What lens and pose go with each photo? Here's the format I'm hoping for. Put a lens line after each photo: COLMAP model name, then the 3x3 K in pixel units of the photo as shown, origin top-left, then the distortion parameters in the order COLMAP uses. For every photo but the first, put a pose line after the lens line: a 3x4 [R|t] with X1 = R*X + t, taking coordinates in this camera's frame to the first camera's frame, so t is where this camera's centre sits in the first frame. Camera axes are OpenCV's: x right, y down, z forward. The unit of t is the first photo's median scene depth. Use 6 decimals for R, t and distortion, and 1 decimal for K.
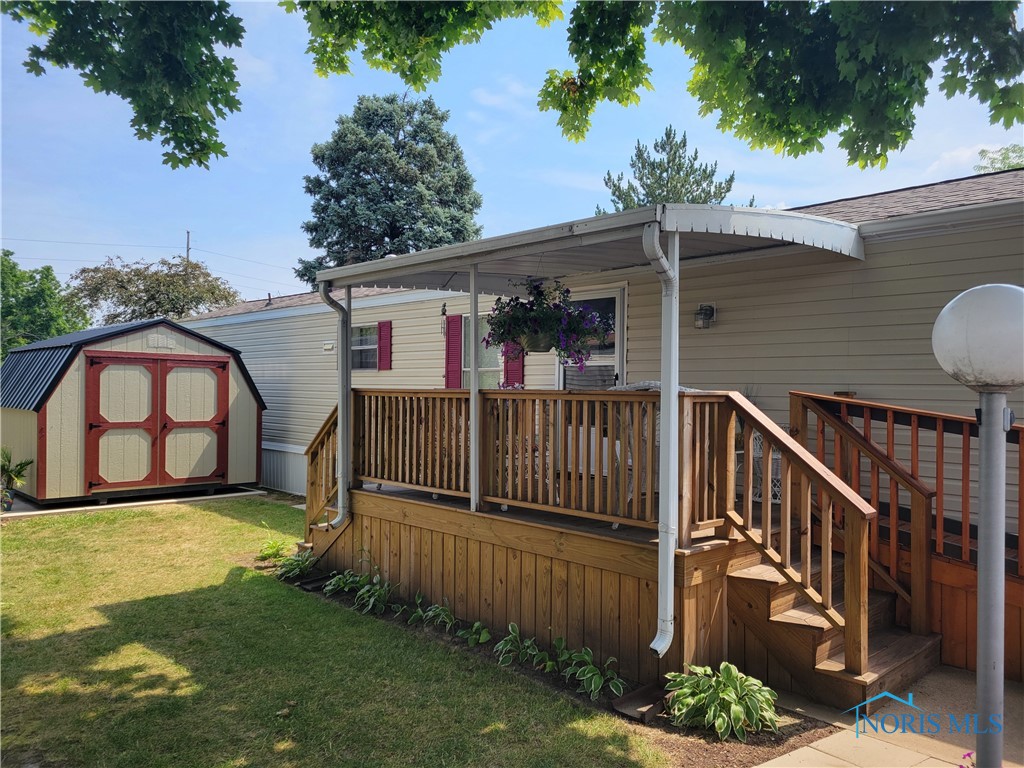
lens RADIAL K [[753.7, 0, 508.0], [0, 753.7, 387.3], [0, 0, 1]] dist [0.063035, -0.050774]
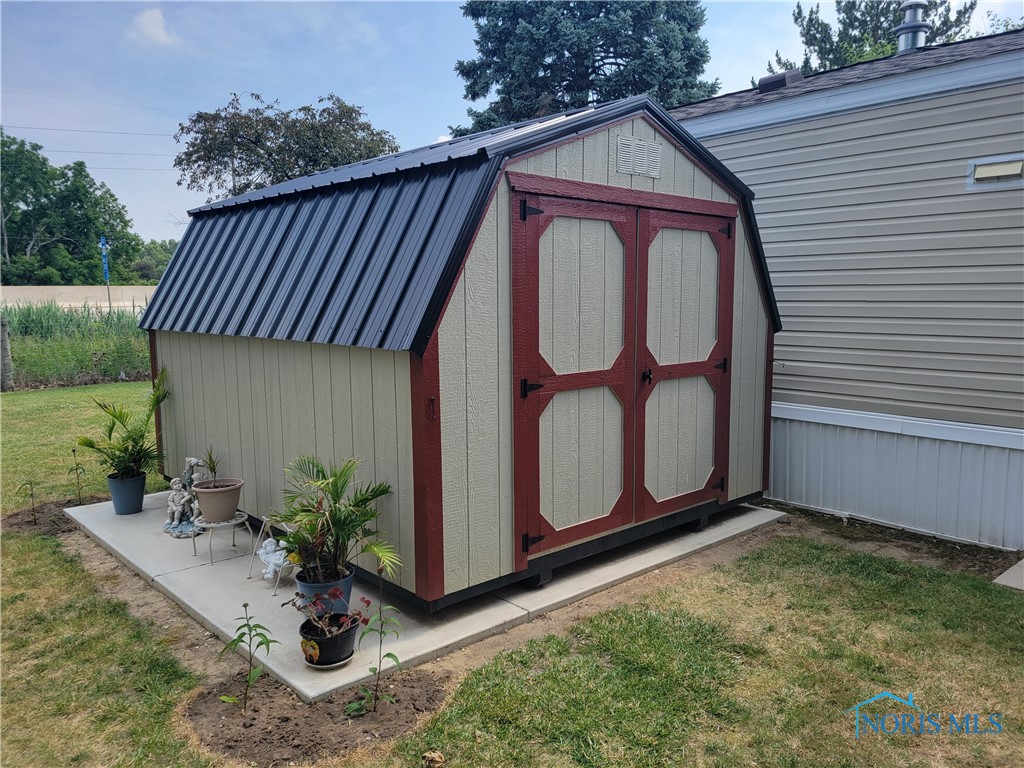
lens RADIAL K [[753.7, 0, 506.0], [0, 753.7, 382.7], [0, 0, 1]] dist [0.063035, -0.050774]
pose [[0.999481, -0.011305, -0.030172, -0.469687], [0.014807, 0.992846, 0.118477, 0.004789], [0.028617, -0.118862, 0.992498, 0.553259]]
